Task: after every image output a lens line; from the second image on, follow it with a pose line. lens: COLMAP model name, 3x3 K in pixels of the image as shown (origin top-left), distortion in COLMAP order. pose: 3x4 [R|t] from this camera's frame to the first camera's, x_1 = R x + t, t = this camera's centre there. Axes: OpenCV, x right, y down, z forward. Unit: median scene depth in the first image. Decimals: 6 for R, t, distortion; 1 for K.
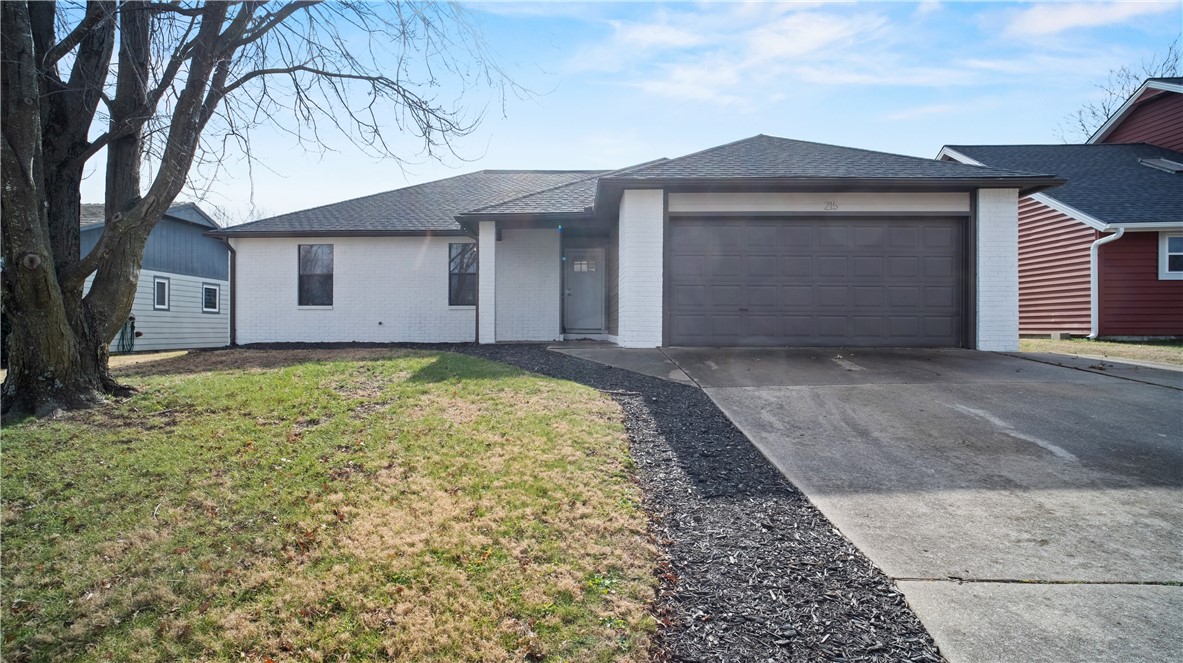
lens RADIAL K [[580.1, 0, 583.1], [0, 580.1, 357.8], [0, 0, 1]] dist [-0.016447, 0.000555]
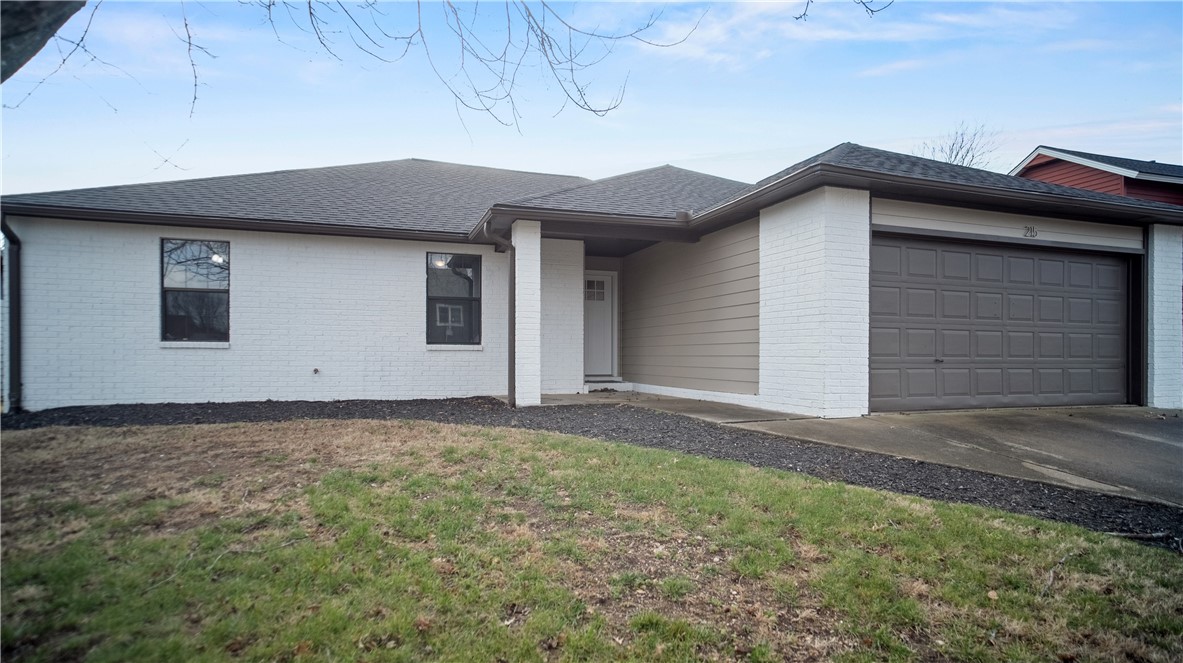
lens RADIAL K [[580.1, 0, 583.1], [0, 580.1, 357.8], [0, 0, 1]] dist [-0.016447, 0.000555]
pose [[0.943488, 0.002152, 0.331401, -0.325909], [0.013517, 0.998897, -0.044970, -0.047745], [-0.331132, 0.046909, 0.942418, 0.359073]]
